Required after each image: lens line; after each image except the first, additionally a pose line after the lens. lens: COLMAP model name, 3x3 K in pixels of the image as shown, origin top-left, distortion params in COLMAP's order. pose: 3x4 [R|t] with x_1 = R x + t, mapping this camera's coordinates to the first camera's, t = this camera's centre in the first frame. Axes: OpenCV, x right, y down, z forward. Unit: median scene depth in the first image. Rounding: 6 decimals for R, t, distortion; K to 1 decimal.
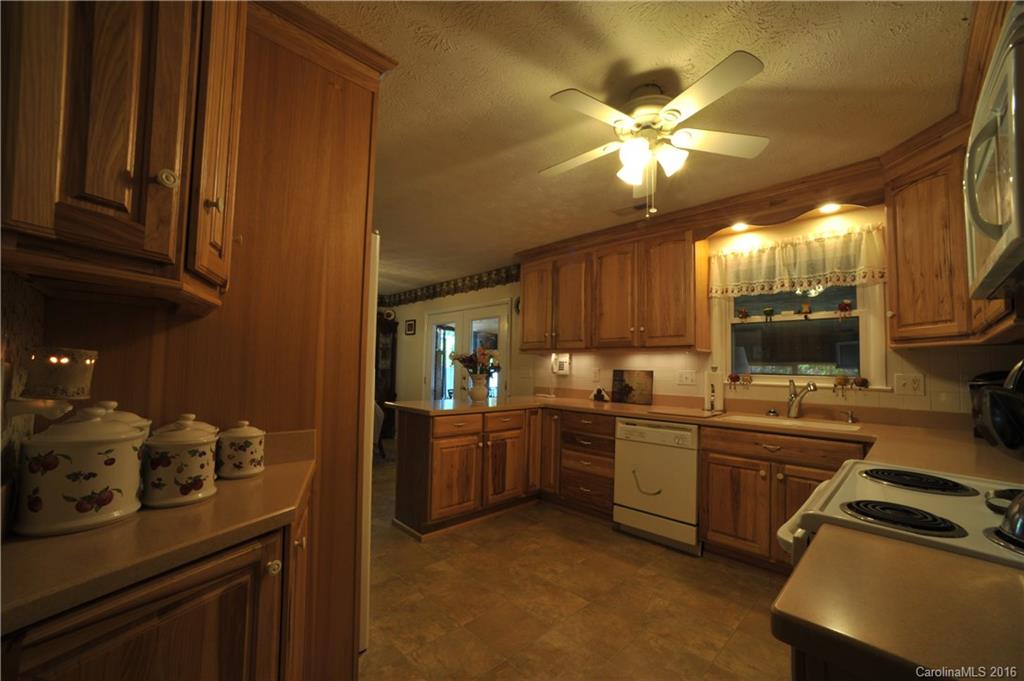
lens RADIAL K [[394.2, 0, 512.0], [0, 394.2, 340.5], [0, 0, 1]] dist [0.000101, 0.000007]
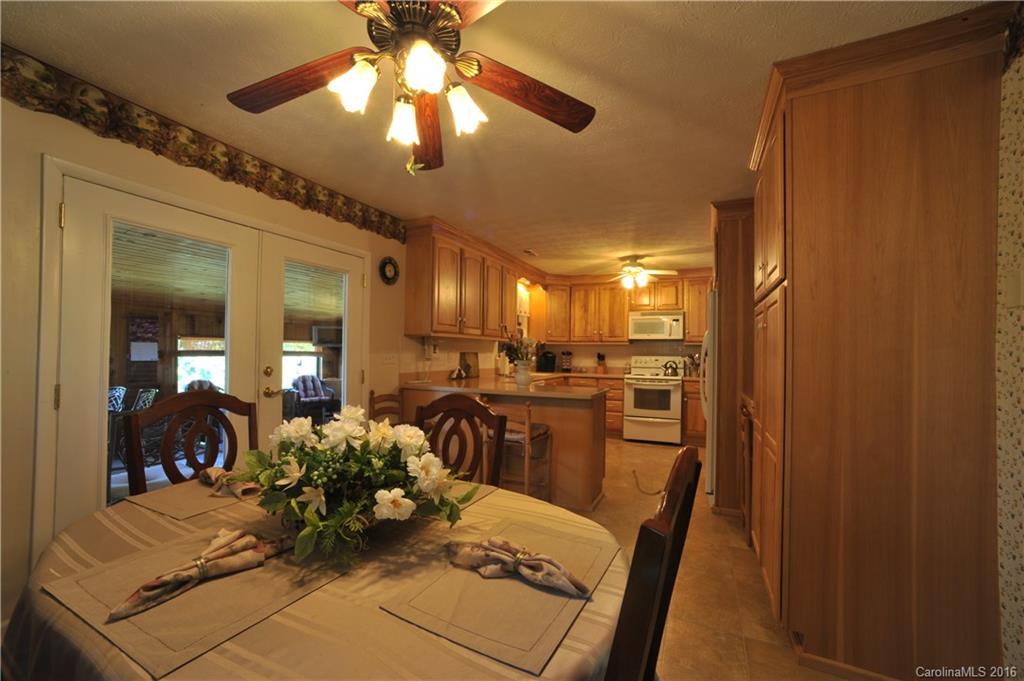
lens RADIAL K [[394.2, 0, 512.0], [0, 394.2, 340.5], [0, 0, 1]] dist [0.000101, 0.000007]
pose [[-0.323666, -0.003141, 0.946166, -0.766353], [-0.085561, 0.995995, -0.025962, 0.045369], [-0.942295, -0.089358, -0.322638, 0.997298]]
